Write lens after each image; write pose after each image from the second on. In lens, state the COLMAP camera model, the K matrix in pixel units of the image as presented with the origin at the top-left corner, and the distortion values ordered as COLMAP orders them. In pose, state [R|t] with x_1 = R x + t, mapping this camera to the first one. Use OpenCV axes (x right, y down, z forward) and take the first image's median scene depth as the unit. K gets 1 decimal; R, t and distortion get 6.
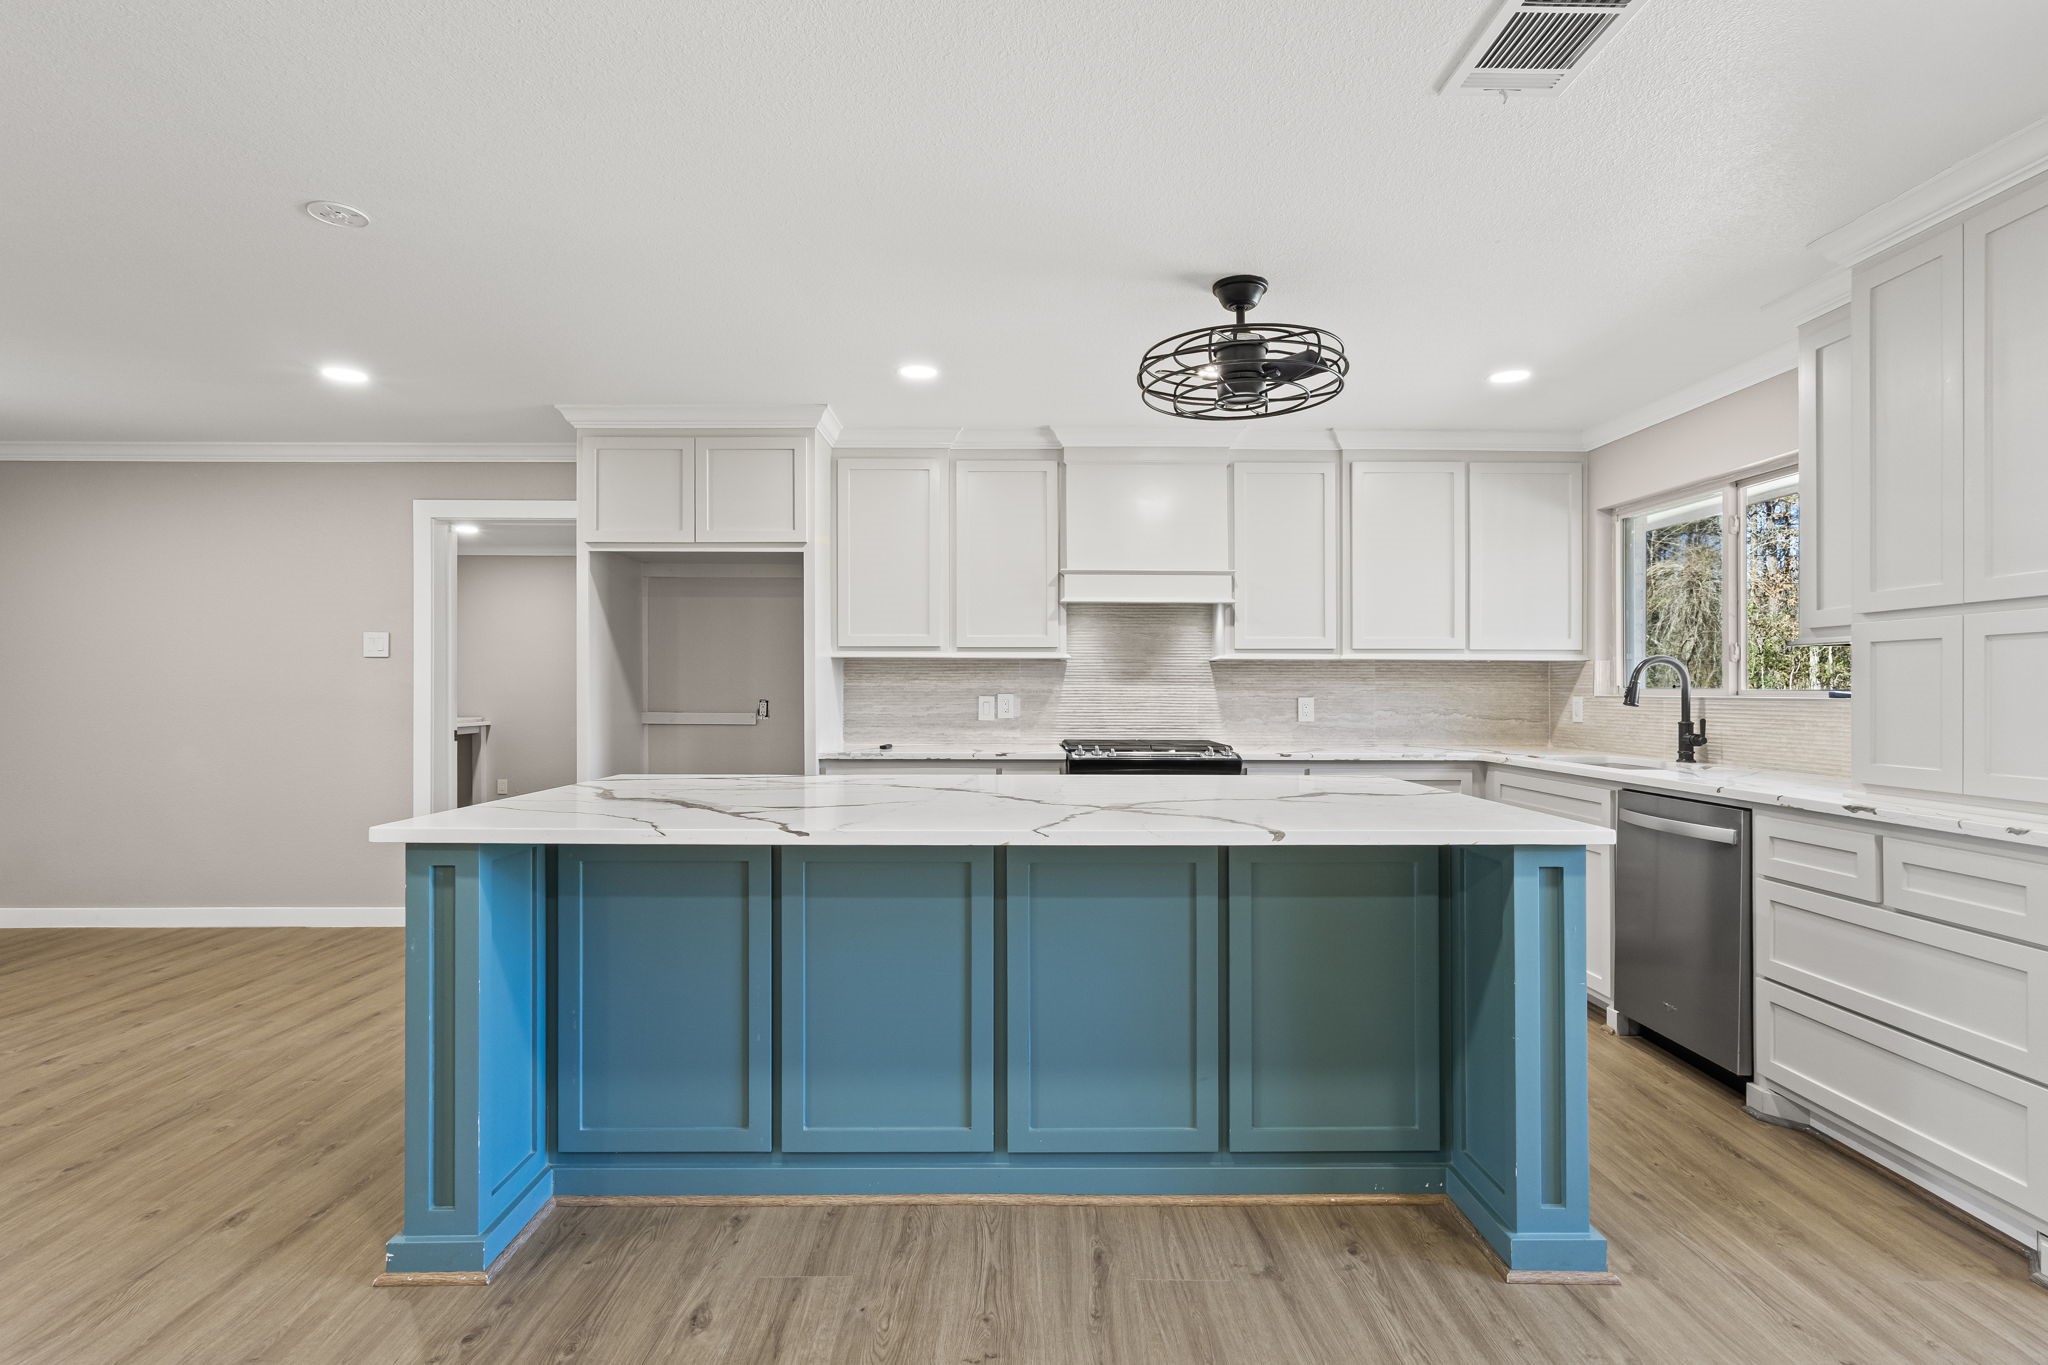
lens RADIAL K [[1003.4, 0, 1016.4], [0, 1003.4, 686.0], [0, 0, 1]] dist [0.000615, 0.000923]
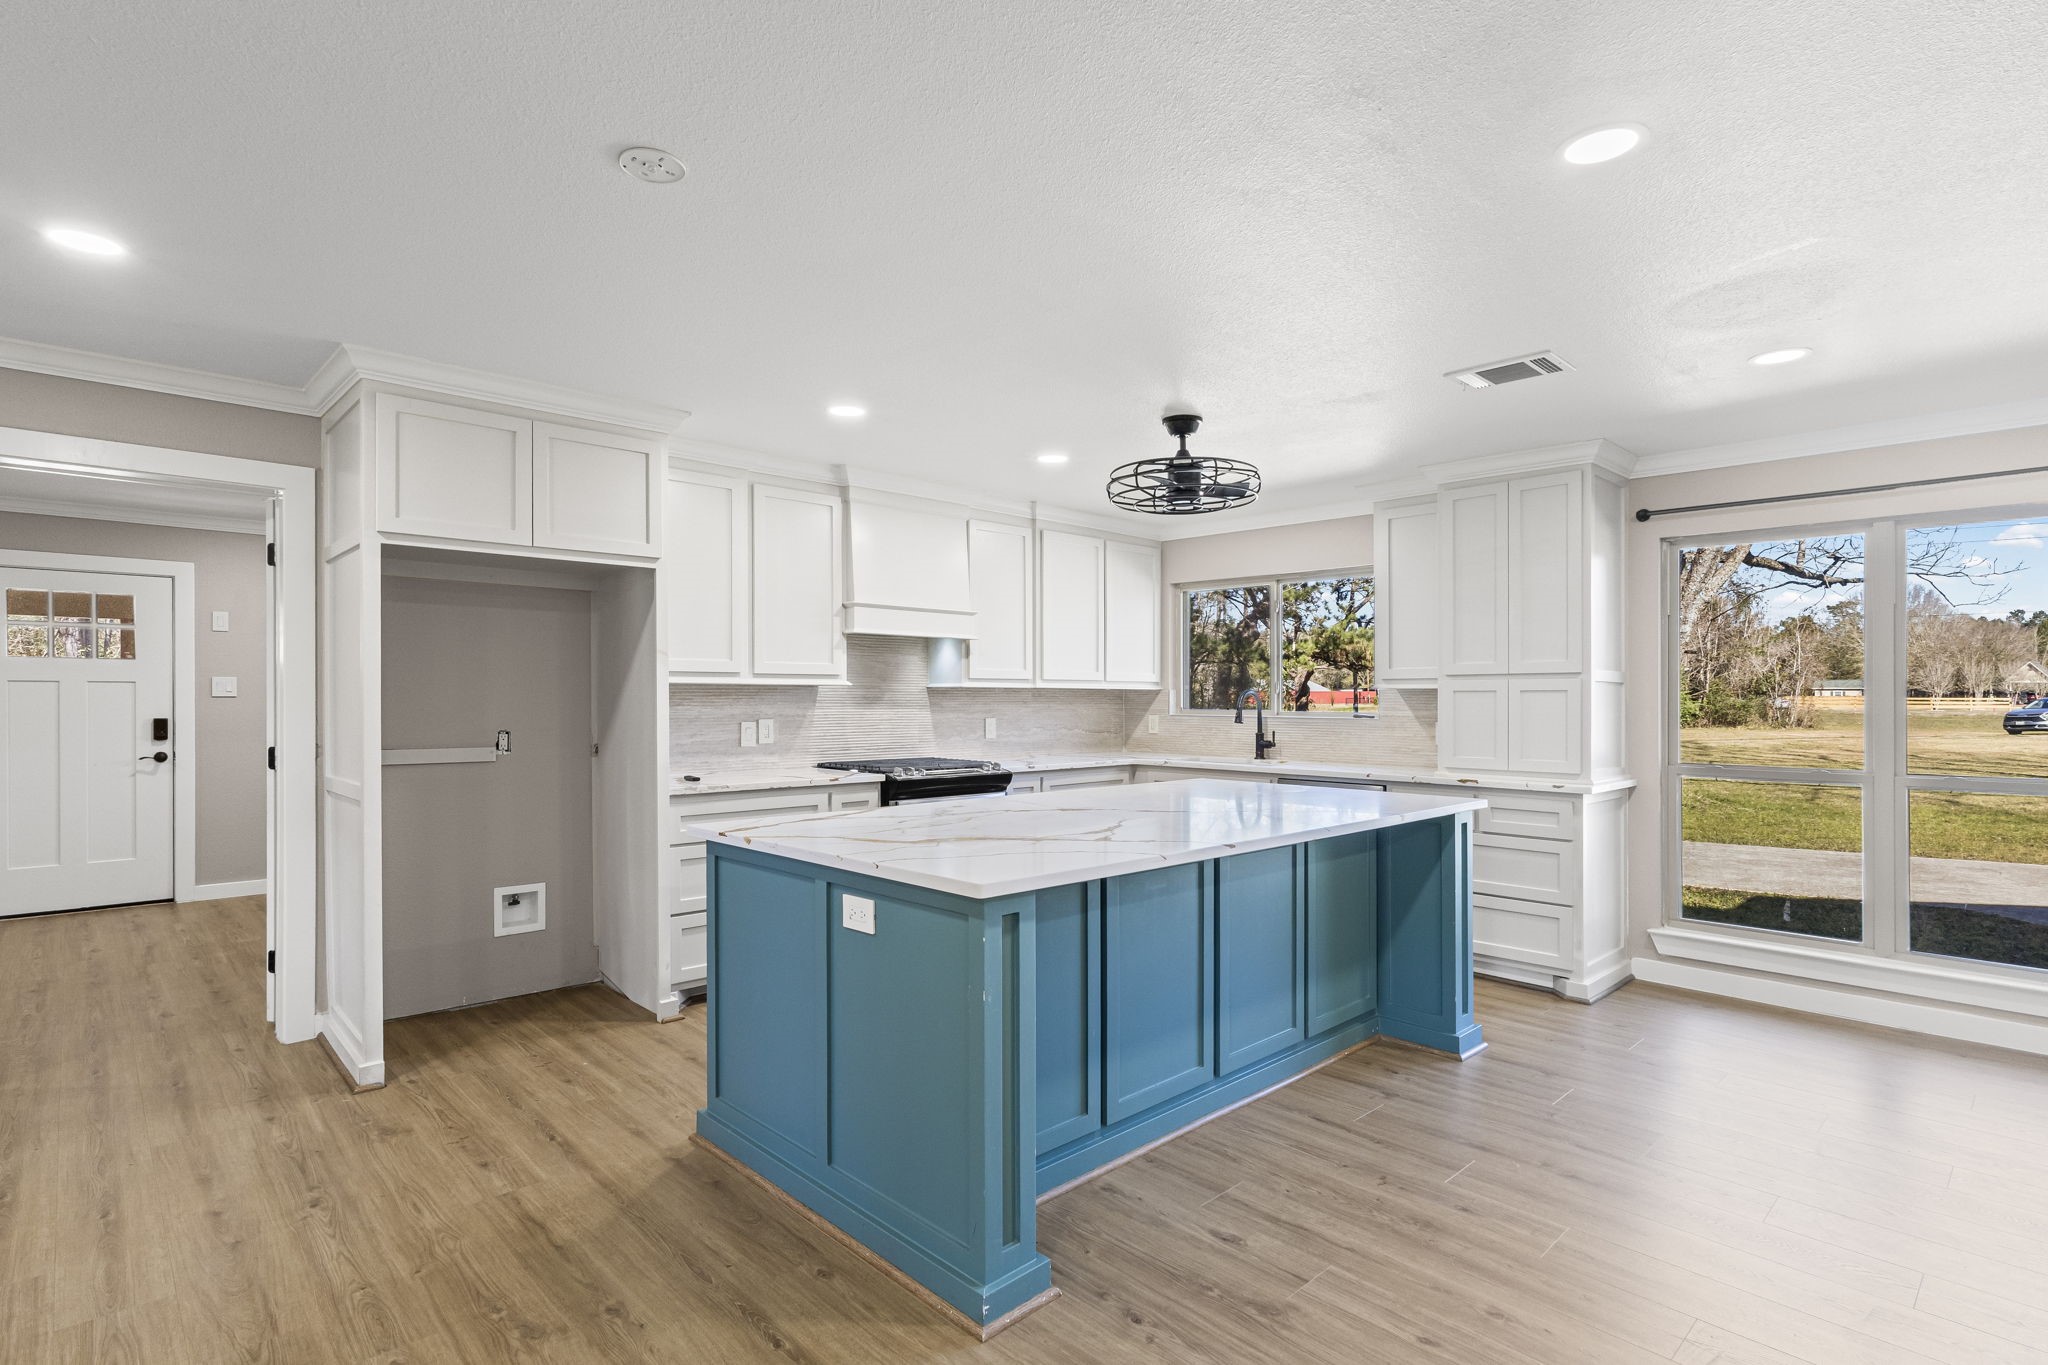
lens RADIAL K [[1009.5, 0, 1018.8], [0, 1009.5, 692.3], [0, 0, 1]] dist [-0.000227, 0.000577]
pose [[0.731105, 0.002416, 0.682261, -0.545412], [-0.003271, 0.999995, -0.000036, -0.020965], [-0.682257, -0.002206, 0.731109, 0.101284]]
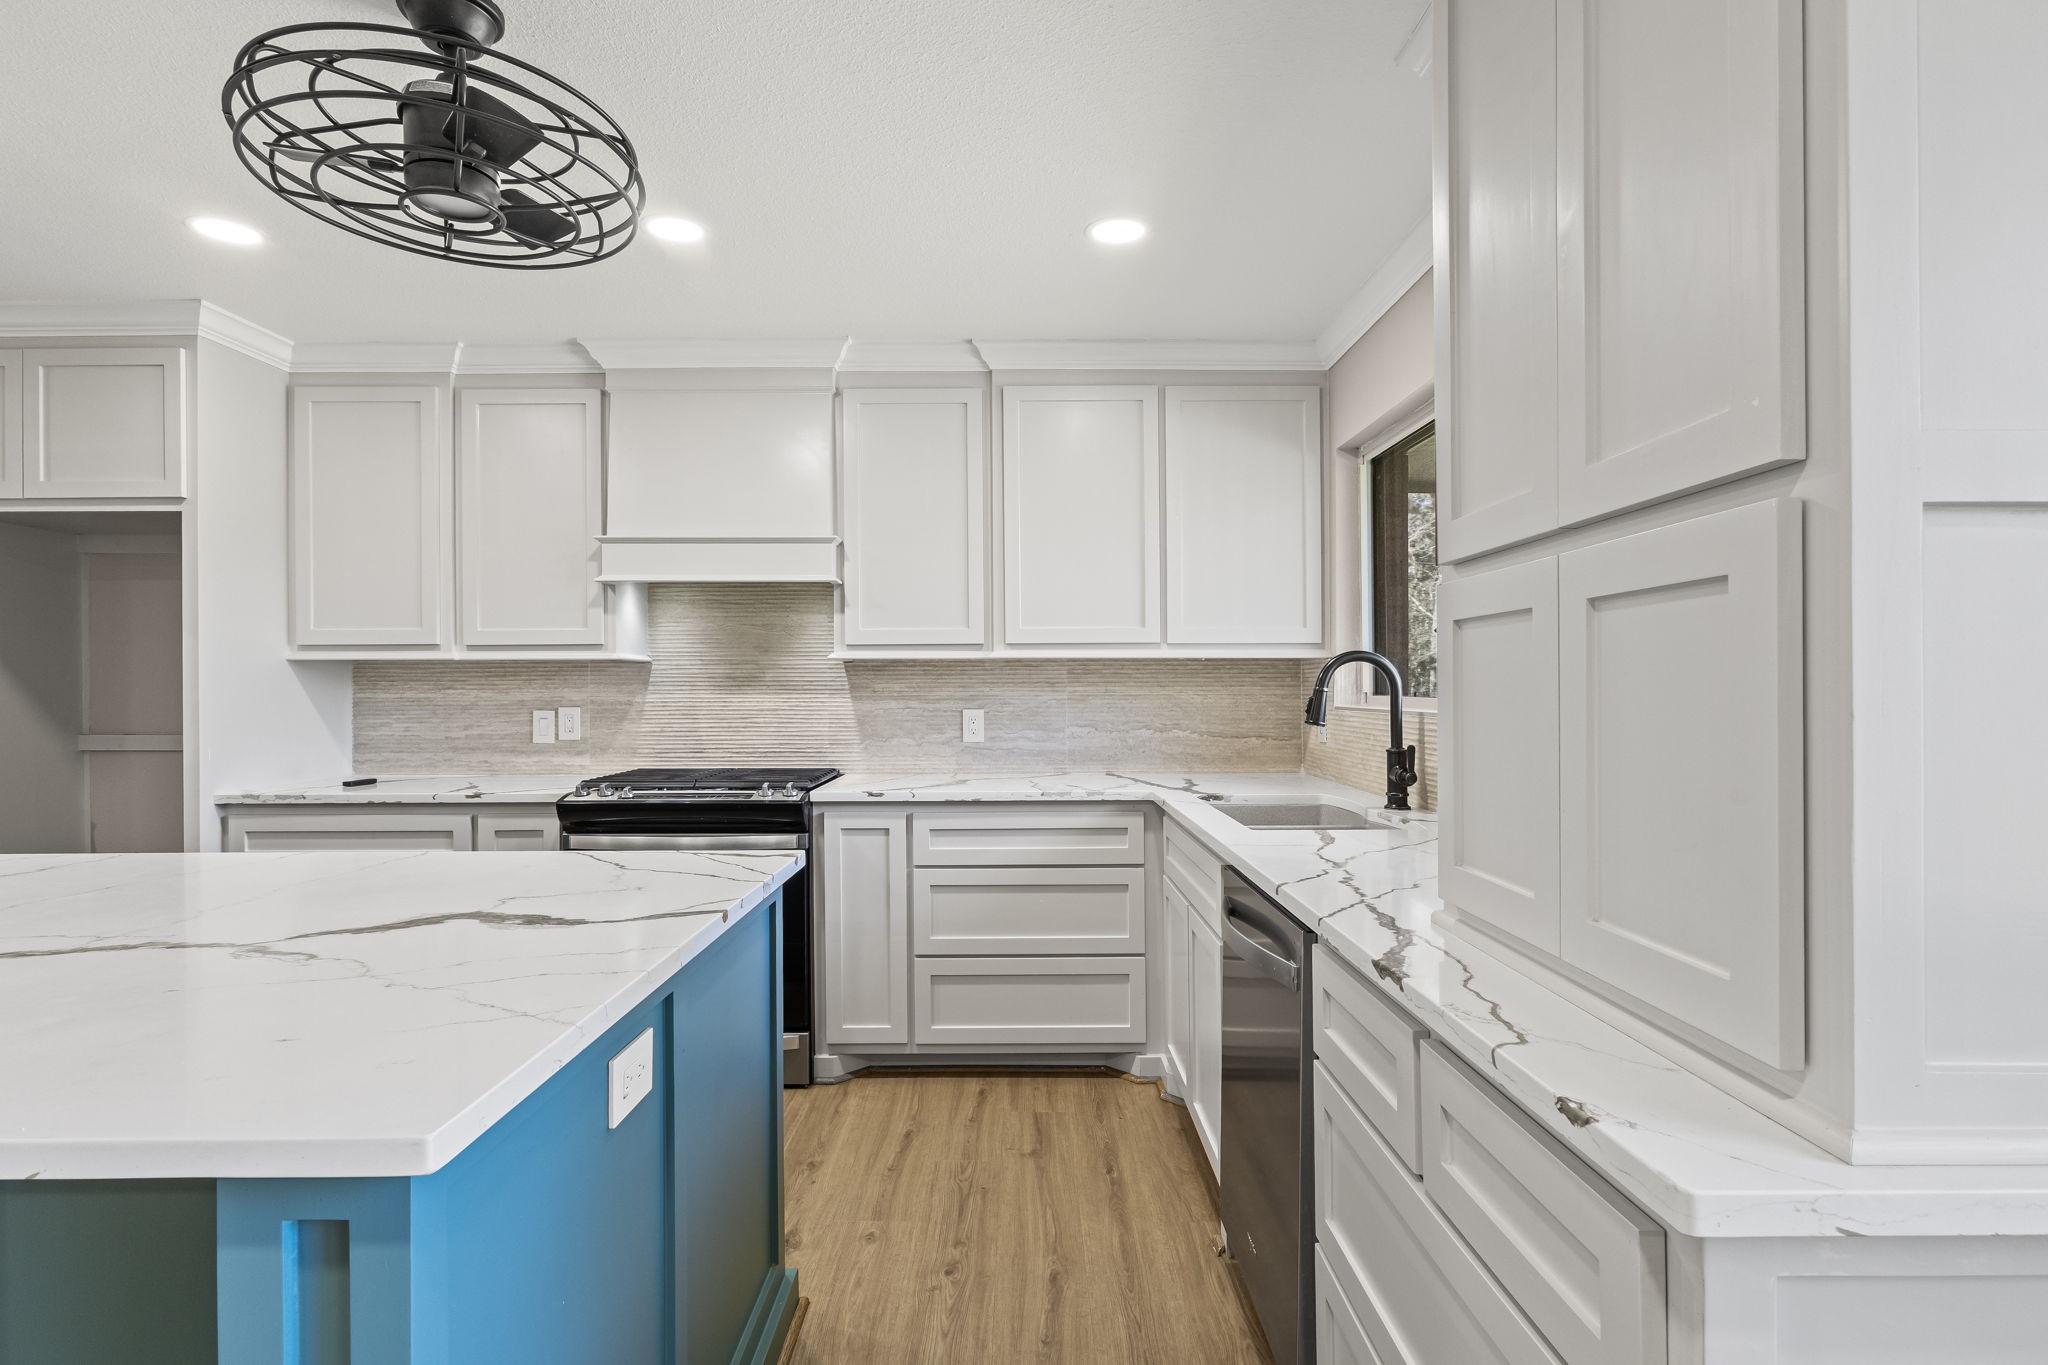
lens RADIAL K [[1001.5, 0, 1020.3], [0, 1001.5, 685.6], [0, 0, 1]] dist [-0.014048, 0.000341]
pose [[0.999977, -0.006355, -0.002203, 0.347669], [0.006357, 0.999979, 0.000983, -0.007347], [0.002196, -0.000997, 0.999997, 0.276244]]
